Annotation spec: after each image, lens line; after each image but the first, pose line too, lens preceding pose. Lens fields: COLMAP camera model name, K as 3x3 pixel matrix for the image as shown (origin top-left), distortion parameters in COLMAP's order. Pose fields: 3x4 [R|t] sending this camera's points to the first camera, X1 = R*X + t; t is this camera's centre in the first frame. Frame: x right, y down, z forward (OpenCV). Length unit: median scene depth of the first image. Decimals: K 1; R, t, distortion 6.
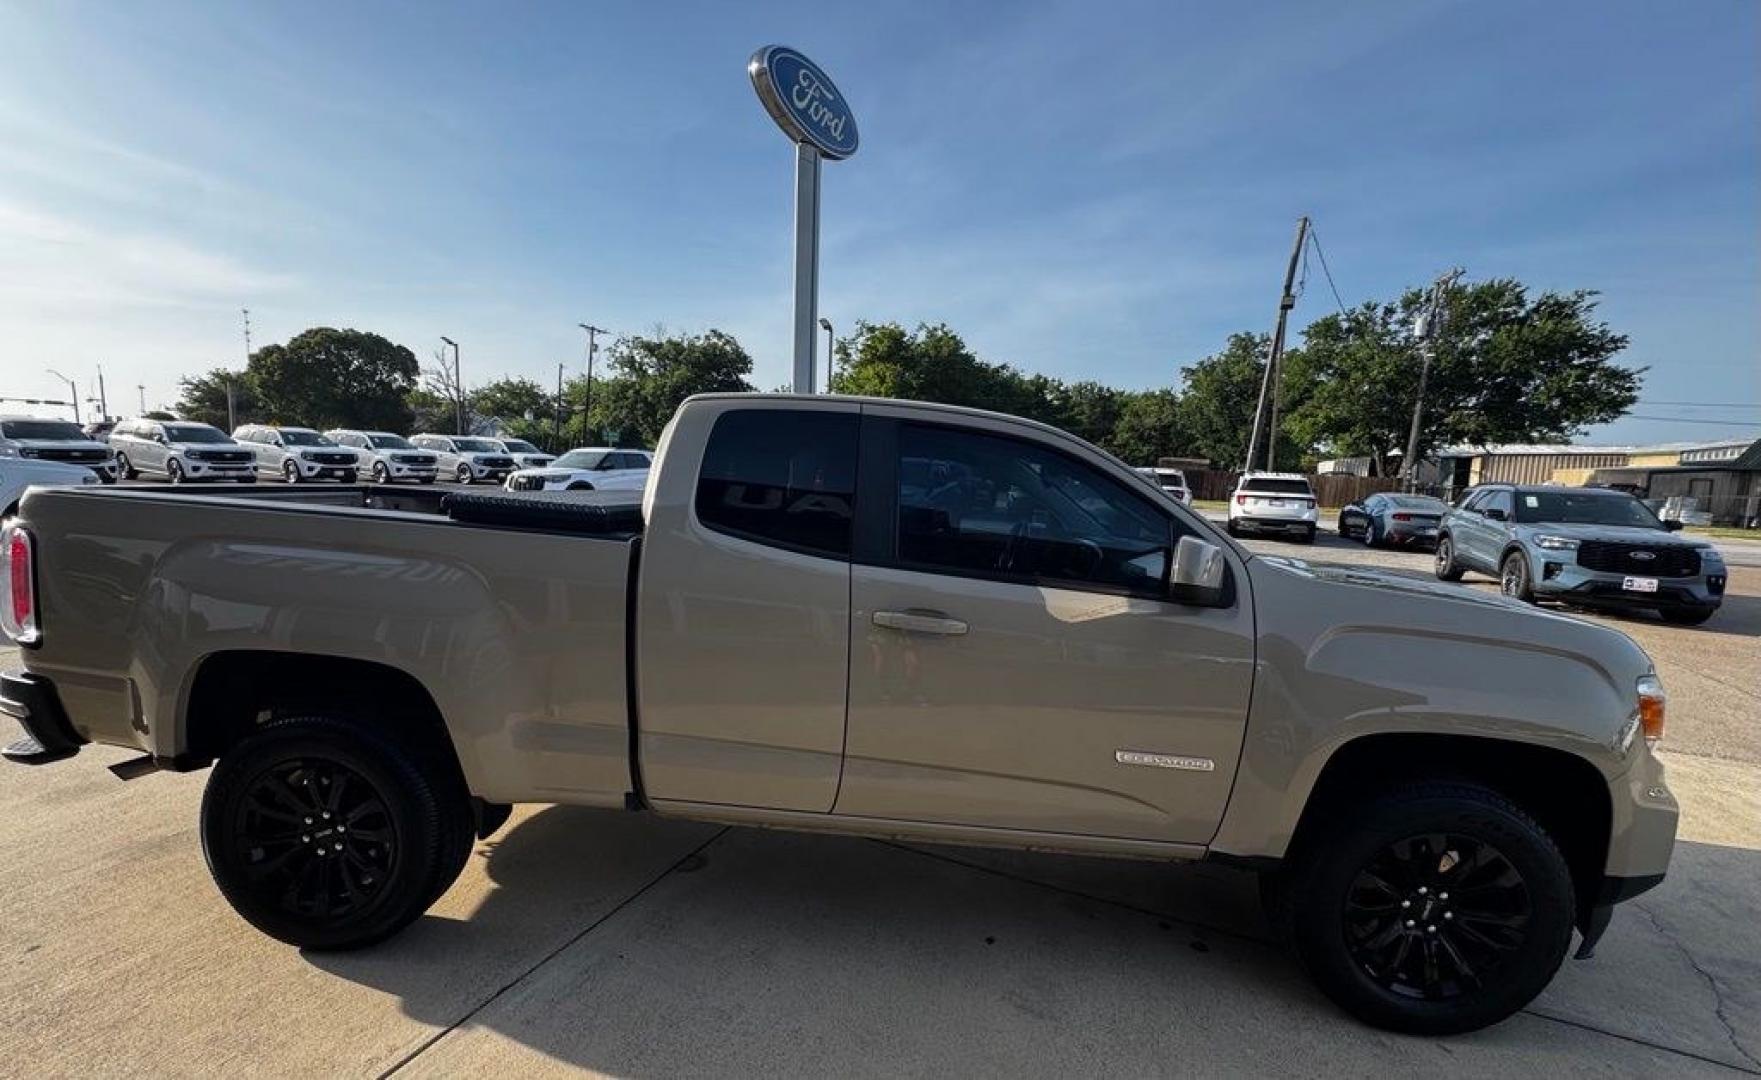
lens RADIAL K [[739.0, 0, 844.0], [0, 739.0, 543.5], [0, 0, 1]] dist [0.000581, 0.000030]
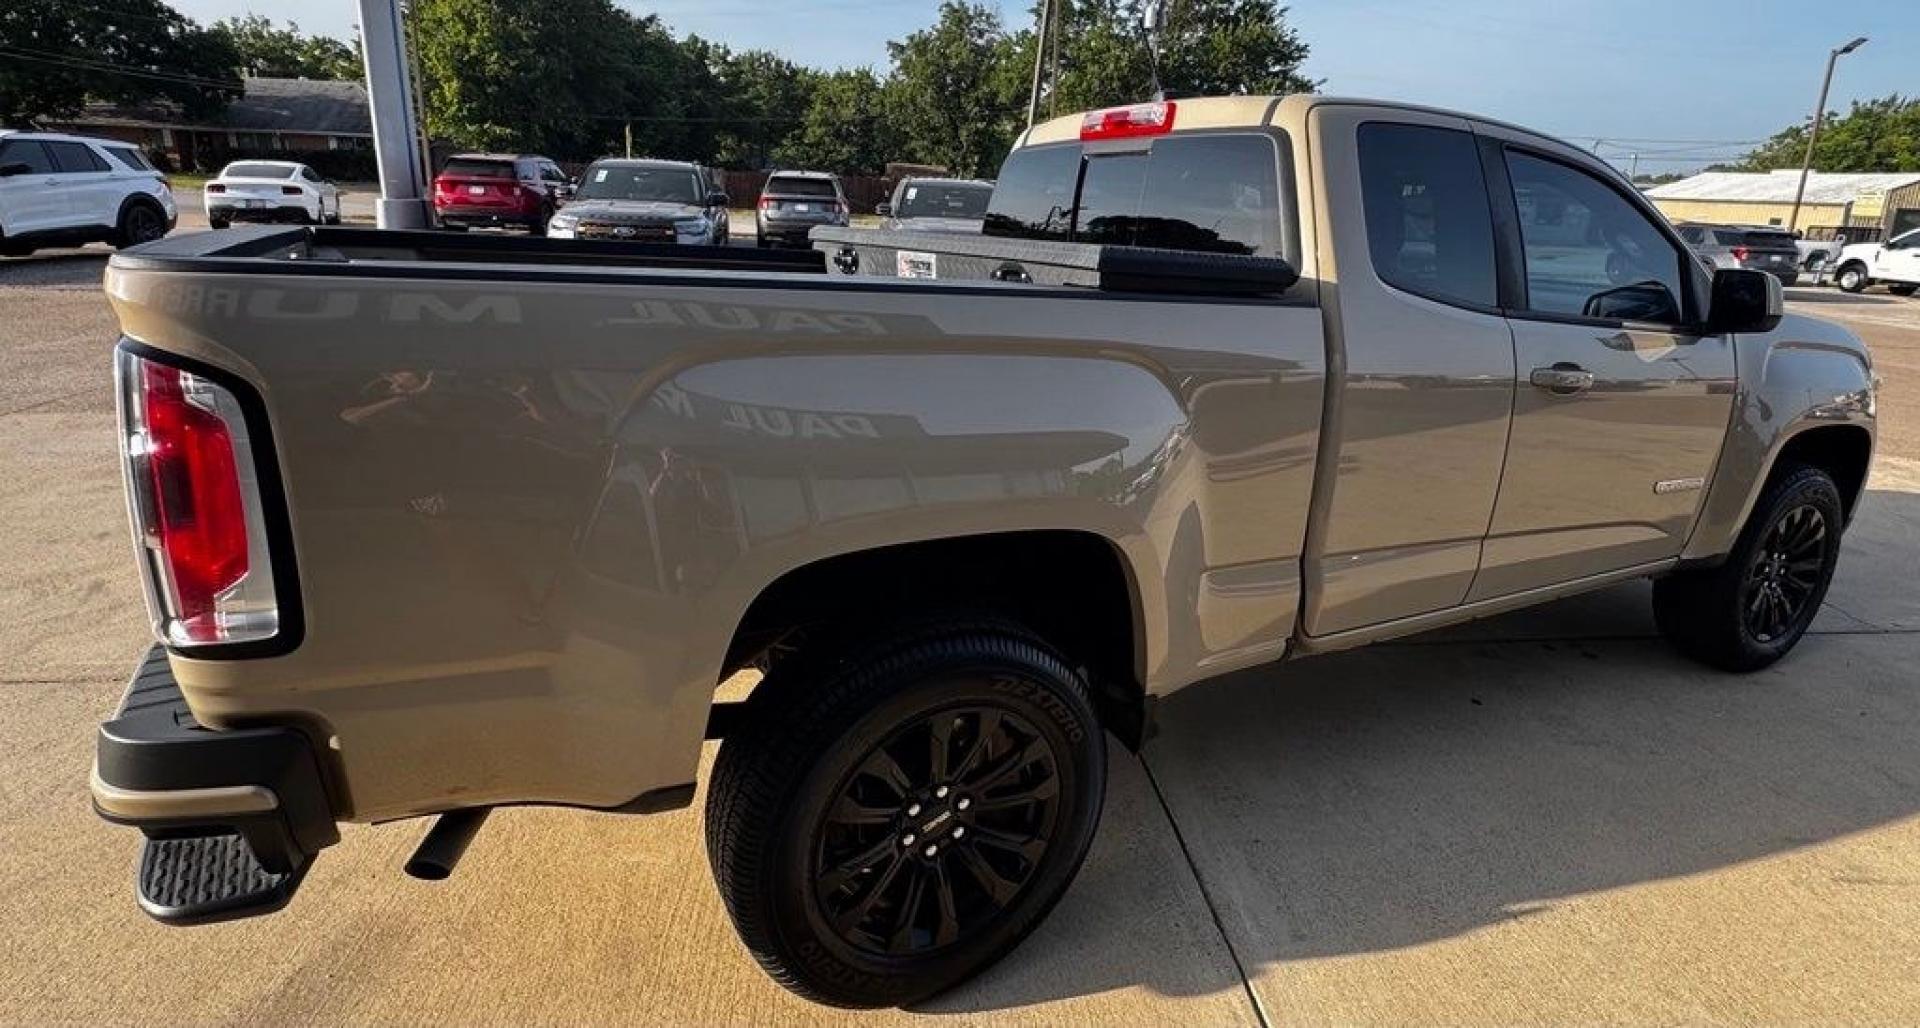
lens RADIAL K [[991.0, 0, 1012.8], [0, 991.0, 461.9], [0, 0, 1]] dist [-0.002777, -0.000145]
pose [[0.838529, -0.142315, 0.525943, -0.090644], [0.045244, 0.980139, 0.193082, -0.004530], [-0.542975, -0.138109, 0.828314, 0.028998]]
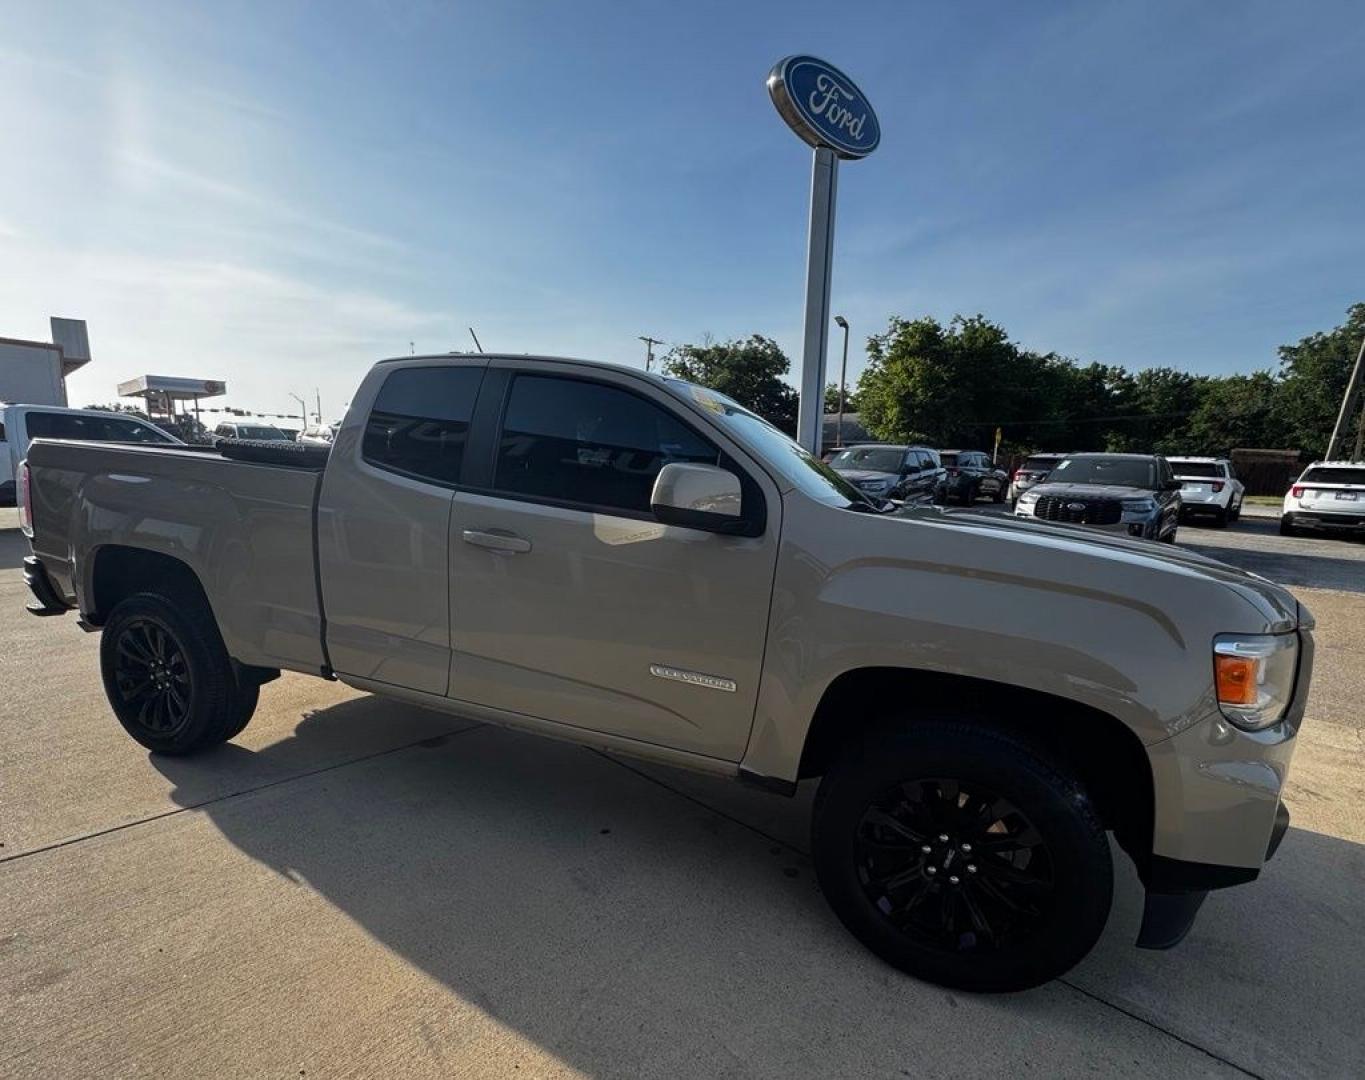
lens RADIAL K [[672.4, 0, 663.8], [0, 672.4, 562.4], [0, 0, 1]] dist [-0.003417, -0.000002]
pose [[0.947919, 0.045651, -0.315222, 0.056459], [-0.032003, 0.998318, 0.048341, 0.006612], [0.316899, -0.035735, 0.947786, 0.005862]]
